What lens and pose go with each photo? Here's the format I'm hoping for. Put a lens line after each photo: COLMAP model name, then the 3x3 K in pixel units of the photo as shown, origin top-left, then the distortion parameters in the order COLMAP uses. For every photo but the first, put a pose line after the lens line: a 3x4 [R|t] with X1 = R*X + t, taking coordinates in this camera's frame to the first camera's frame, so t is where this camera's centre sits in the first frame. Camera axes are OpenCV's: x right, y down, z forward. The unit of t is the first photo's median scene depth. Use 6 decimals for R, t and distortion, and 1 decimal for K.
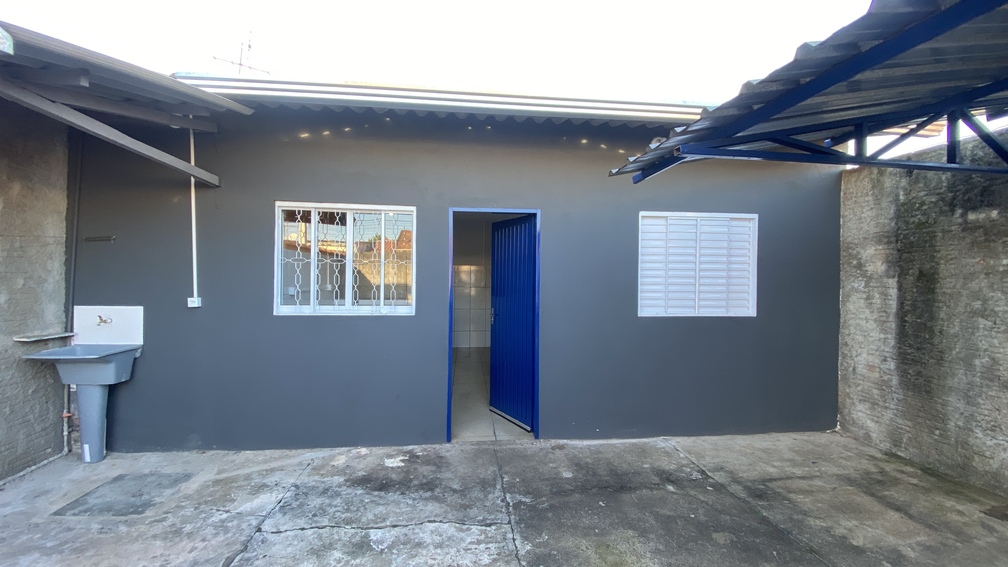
lens RADIAL K [[412.1, 0, 502.3], [0, 412.1, 279.0], [0, 0, 1]] dist [-0.021165, -0.005147]
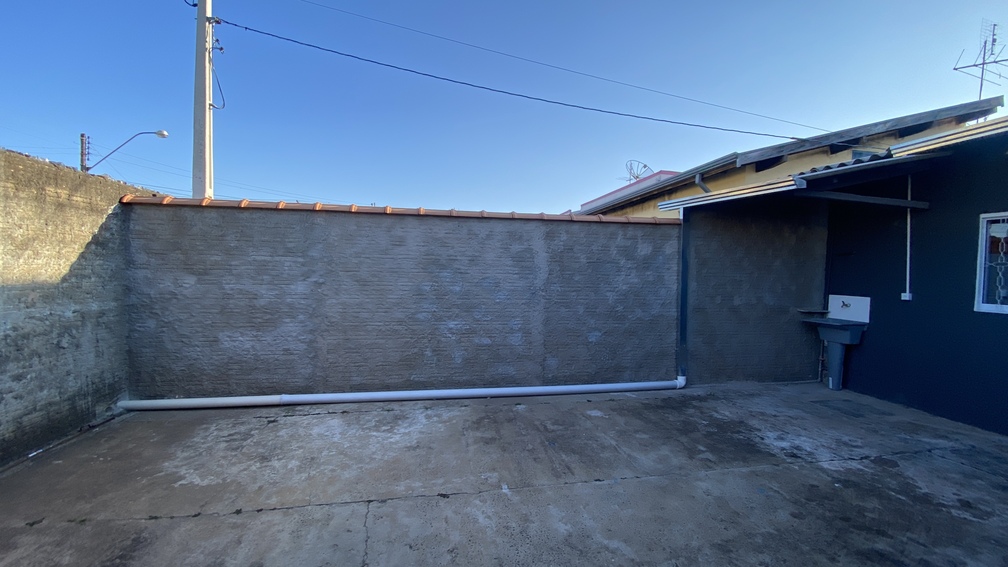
lens RADIAL K [[412.1, 0, 501.3], [0, 412.1, 280.2], [0, 0, 1]] dist [-0.021165, -0.005147]
pose [[0.063423, 0.015251, -0.997870, 0.537865], [-0.028194, 0.999512, 0.013484, 0.023078], [0.997588, 0.027279, 0.063822, -0.482352]]
